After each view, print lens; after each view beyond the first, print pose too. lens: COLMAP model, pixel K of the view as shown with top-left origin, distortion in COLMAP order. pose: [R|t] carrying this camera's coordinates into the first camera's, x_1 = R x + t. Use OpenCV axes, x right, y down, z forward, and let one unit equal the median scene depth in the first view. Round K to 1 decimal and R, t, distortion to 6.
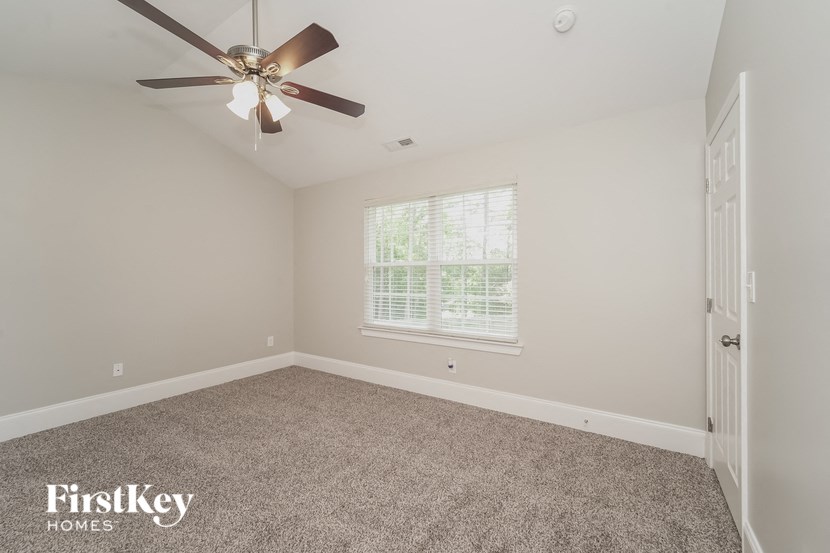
lens RADIAL K [[337.7, 0, 417.4], [0, 337.7, 270.9], [0, 0, 1]] dist [-0.000034, -0.000037]
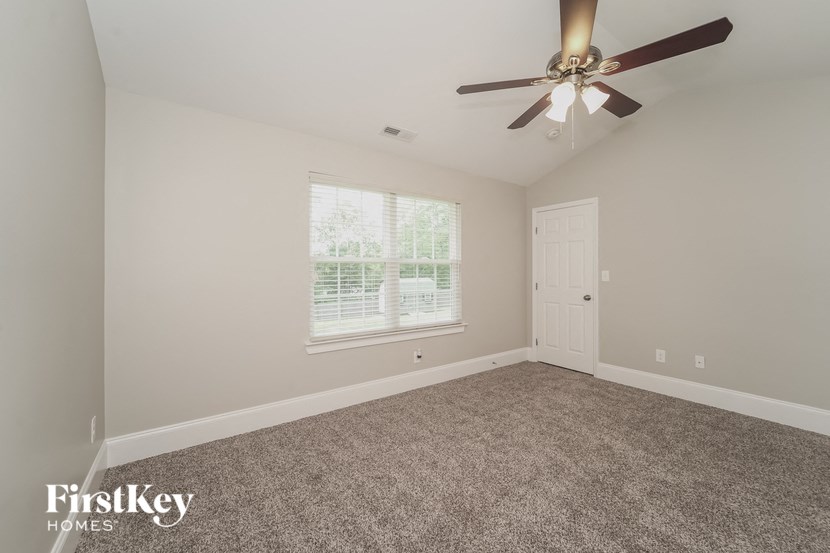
lens RADIAL K [[337.7, 0, 417.4], [0, 337.7, 270.9], [0, 0, 1]] dist [-0.000034, -0.000037]
pose [[0.360223, 0.006796, 0.932842, -0.898899], [-0.003691, 0.999976, -0.005860, 0.014317], [-0.932859, -0.001332, 0.360239, 0.603452]]
